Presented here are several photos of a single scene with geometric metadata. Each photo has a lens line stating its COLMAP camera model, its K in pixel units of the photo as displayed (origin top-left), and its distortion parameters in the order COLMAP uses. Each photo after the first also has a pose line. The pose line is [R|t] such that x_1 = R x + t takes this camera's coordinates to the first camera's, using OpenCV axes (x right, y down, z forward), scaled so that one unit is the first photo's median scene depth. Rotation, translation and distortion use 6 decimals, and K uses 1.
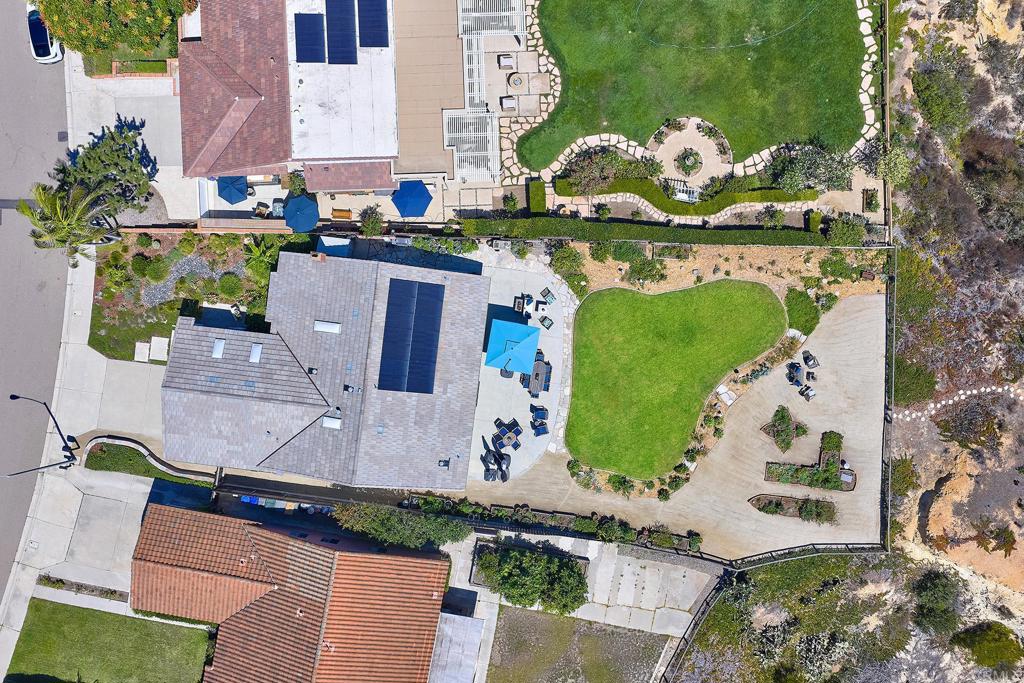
lens RADIAL K [[848.3, 0, 518.2], [0, 848.3, 331.0], [0, 0, 1]] dist [0.015591, -0.022111]
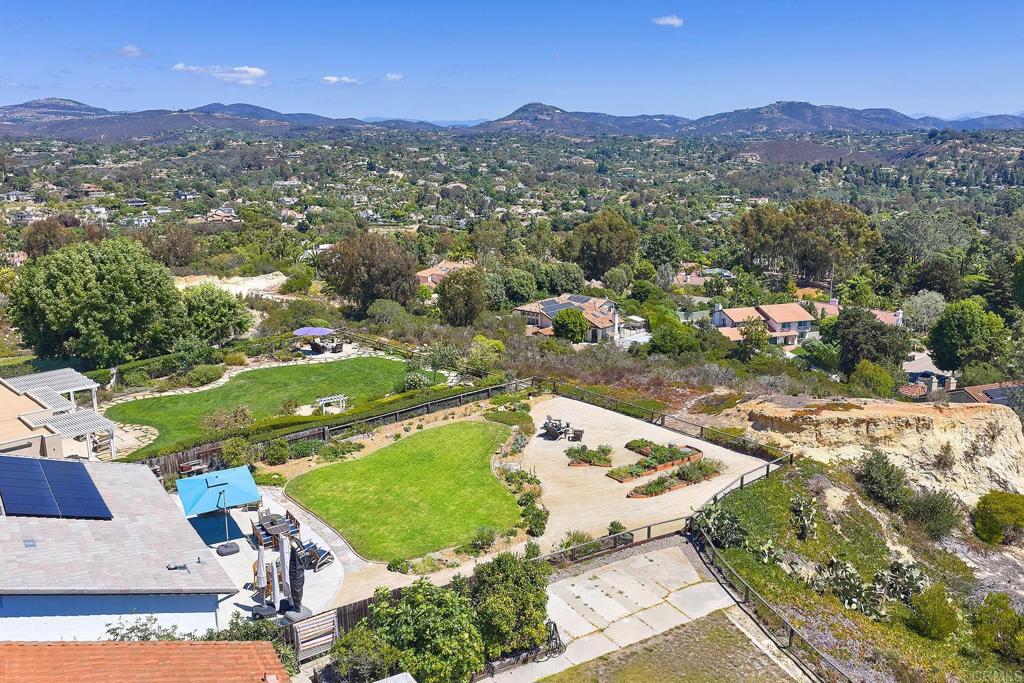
lens RADIAL K [[848.3, 0, 518.2], [0, 848.3, 331.0], [0, 0, 1]] dist [0.015591, -0.022111]
pose [[0.746169, -0.159172, 0.646448, -0.240724], [0.665484, 0.150570, -0.731067, 0.642673], [0.019029, 0.975701, 0.218277, 0.704980]]
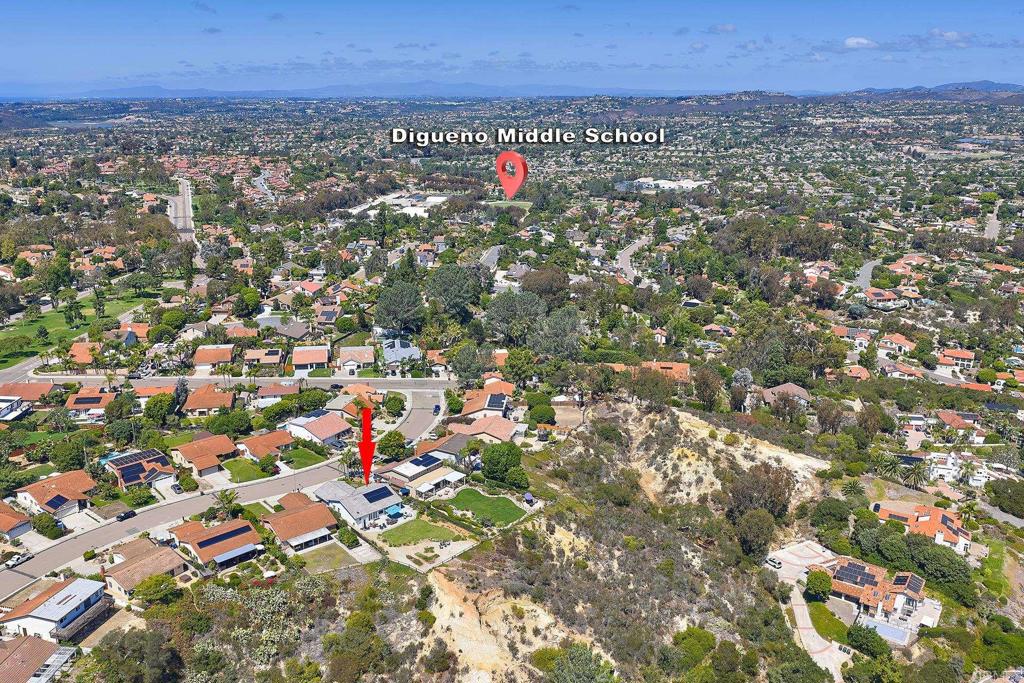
lens RADIAL K [[848.3, 0, 518.2], [0, 848.3, 331.0], [0, 0, 1]] dist [0.015591, -0.022111]
pose [[0.762747, 0.171895, -0.623433, 2.548918], [-0.646671, 0.194121, -0.737654, 2.219259], [-0.005777, 0.965800, 0.259225, -0.727754]]
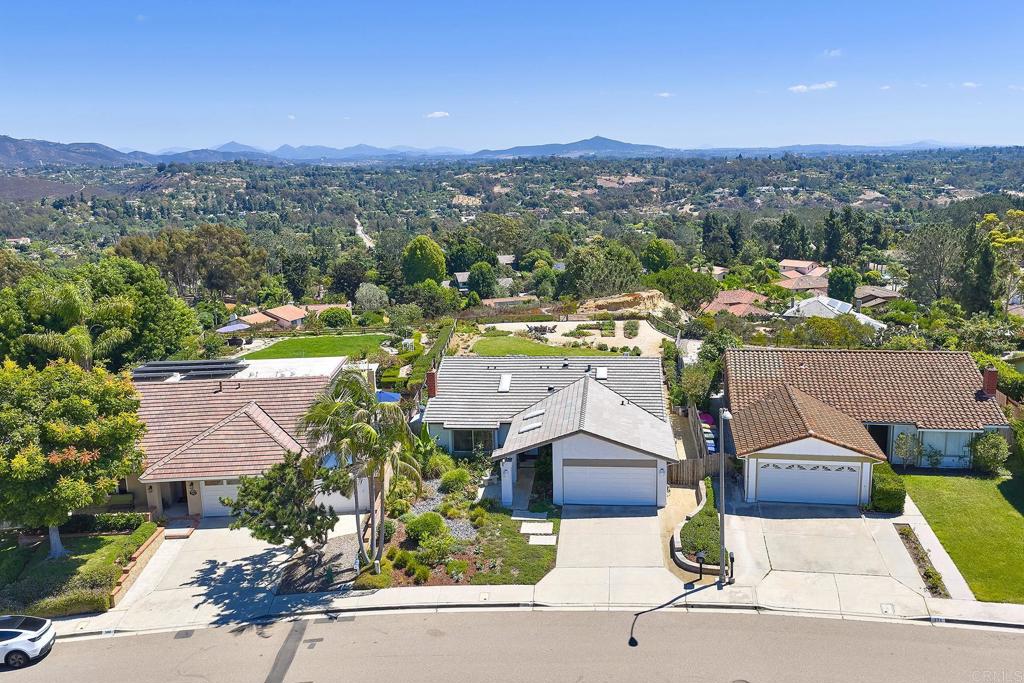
lens RADIAL K [[848.3, 0, 518.2], [0, 848.3, 331.0], [0, 0, 1]] dist [0.015591, -0.022111]
pose [[-0.012940, -0.203855, 0.978916, -1.094391], [0.999343, -0.035779, 0.005759, 0.006533], [0.033851, 0.978347, 0.204184, 0.696892]]
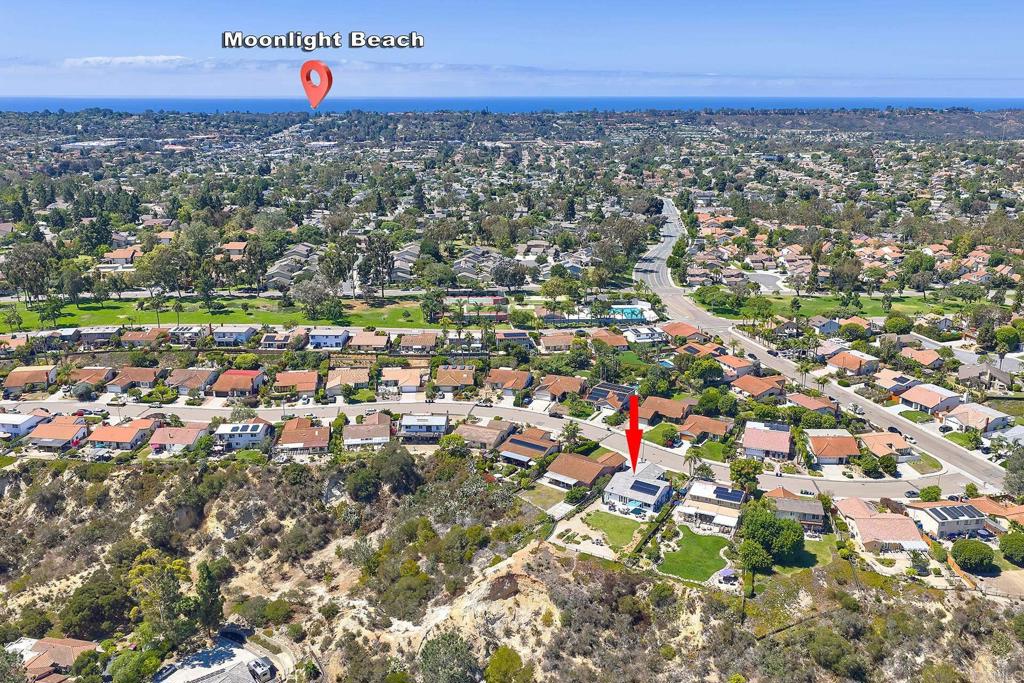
lens RADIAL K [[848.3, 0, 518.2], [0, 848.3, 331.0], [0, 0, 1]] dist [0.015591, -0.022111]
pose [[-0.443261, 0.241169, -0.863341, 3.266268], [-0.896317, -0.131799, 0.423374, -1.009954], [-0.011683, 0.961492, 0.274585, -0.786249]]
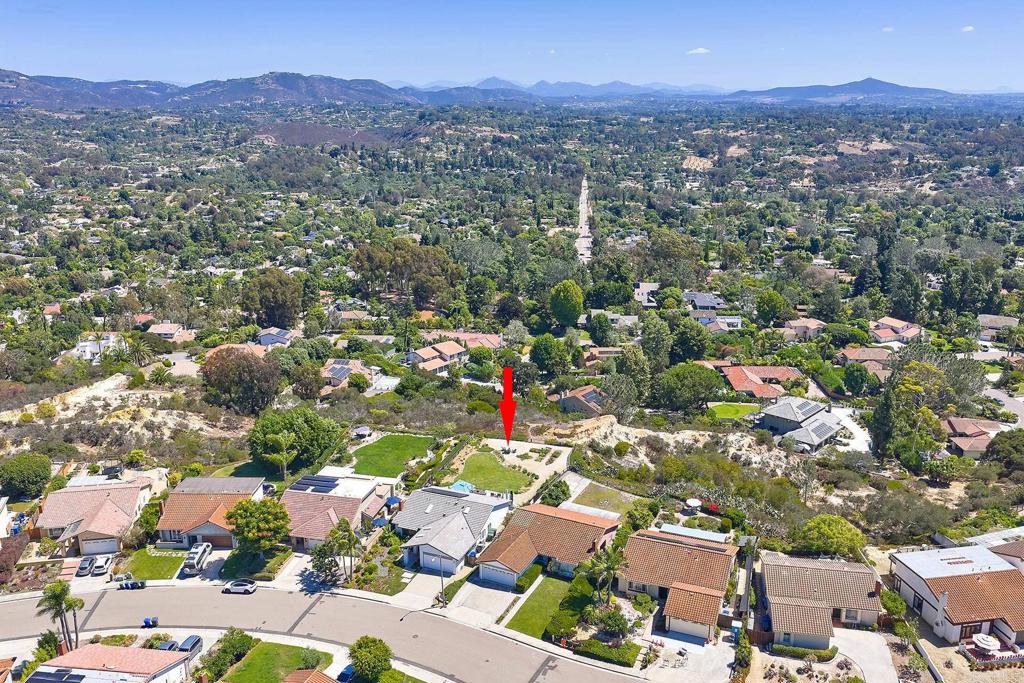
lens RADIAL K [[848.3, 0, 518.2], [0, 848.3, 331.0], [0, 0, 1]] dist [0.015591, -0.022111]
pose [[0.273052, -0.259747, 0.926269, -2.128950], [0.961899, 0.059781, -0.266791, 0.803269], [0.013925, 0.963824, 0.266174, -0.123190]]
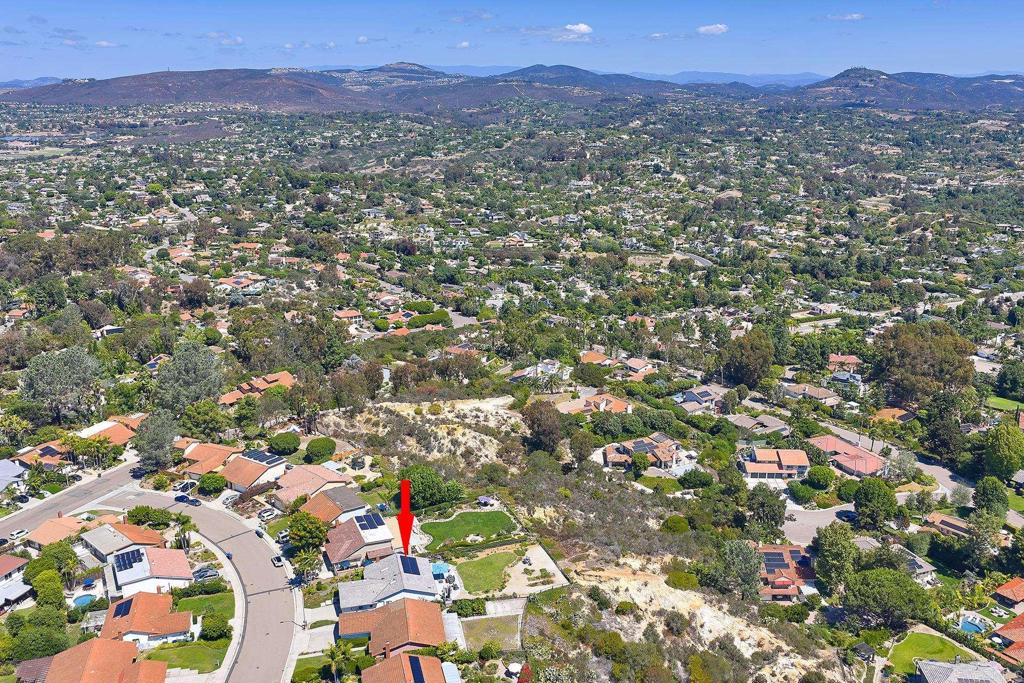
lens RADIAL K [[848.3, 0, 518.2], [0, 848.3, 331.0], [0, 0, 1]] dist [0.015591, -0.022111]
pose [[0.931293, -0.104059, 0.349091, -0.754271], [0.364167, 0.243141, -0.899036, 2.779818], [0.008675, 0.964393, 0.264330, -0.735574]]
